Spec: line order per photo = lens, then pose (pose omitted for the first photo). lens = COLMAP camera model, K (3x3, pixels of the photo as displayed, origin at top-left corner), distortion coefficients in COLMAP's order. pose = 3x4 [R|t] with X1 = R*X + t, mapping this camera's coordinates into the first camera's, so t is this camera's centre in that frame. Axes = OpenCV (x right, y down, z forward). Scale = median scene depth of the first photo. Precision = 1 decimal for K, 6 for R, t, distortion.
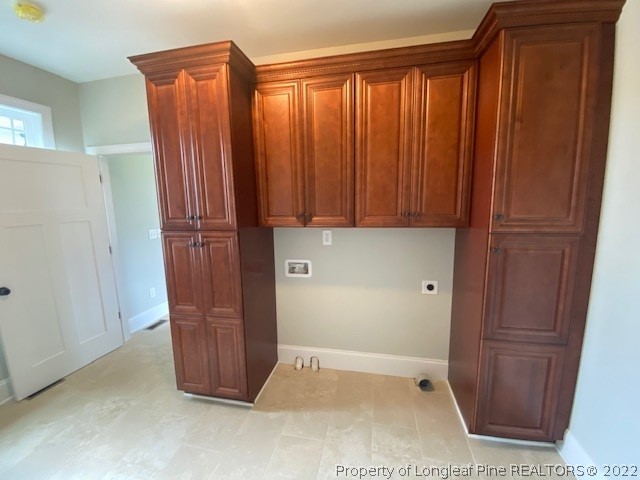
lens RADIAL K [[260.7, 0, 320.6], [0, 260.7, 237.7], [0, 0, 1]] dist [0.011019, -0.015319]
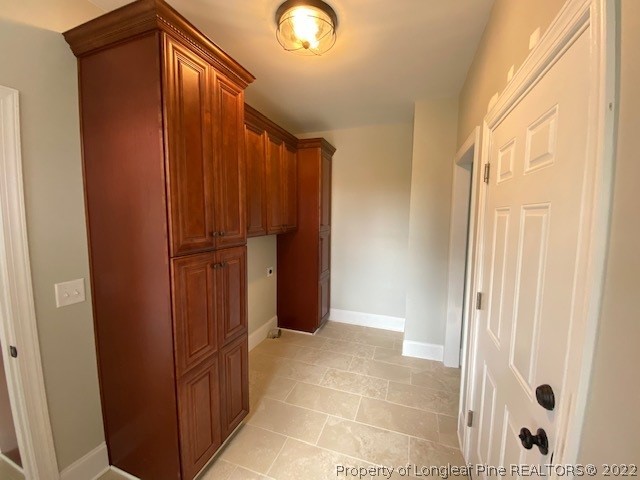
lens RADIAL K [[260.7, 0, 320.0], [0, 260.7, 240.0], [0, 0, 1]] dist [0.011019, -0.015319]
pose [[0.126729, -0.077706, 0.988889, -1.215594], [0.135470, 0.988942, 0.060349, -0.059869], [-0.982643, 0.126317, 0.135854, 0.526418]]
